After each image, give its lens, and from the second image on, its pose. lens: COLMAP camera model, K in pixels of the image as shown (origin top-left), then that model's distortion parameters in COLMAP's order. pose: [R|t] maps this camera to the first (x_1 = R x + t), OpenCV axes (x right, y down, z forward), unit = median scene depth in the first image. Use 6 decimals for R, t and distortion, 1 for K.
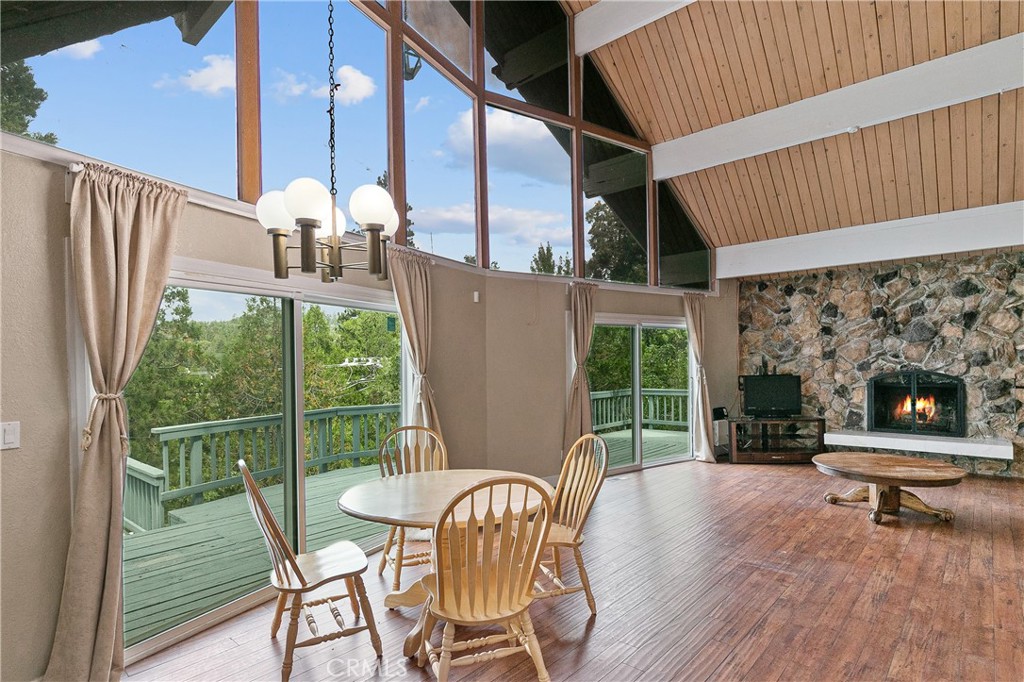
lens RADIAL K [[527.7, 0, 514.2], [0, 527.7, 365.6], [0, 0, 1]] dist [-0.000344, 0.000098]
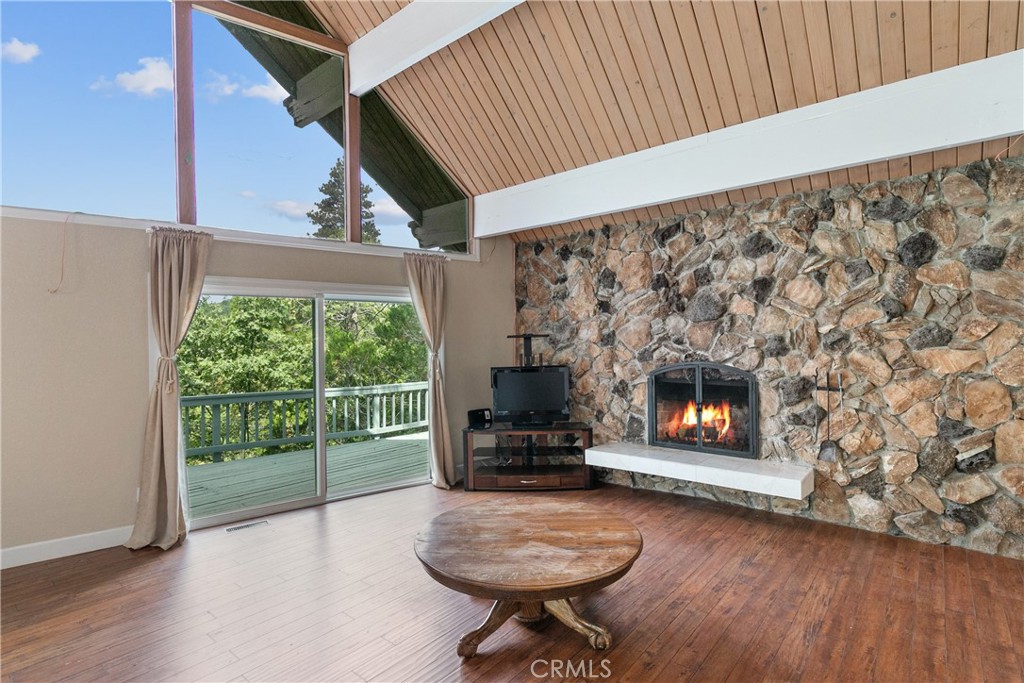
lens RADIAL K [[506.0, 0, 518.9], [0, 506.0, 342.0], [0, 0, 1]] dist [0.001817, 0.000097]
pose [[0.999112, 0.001093, 0.042113, 0.478252], [-0.000704, 0.999957, -0.009244, -0.011020], [-0.042121, 0.009206, 0.999070, 0.322872]]
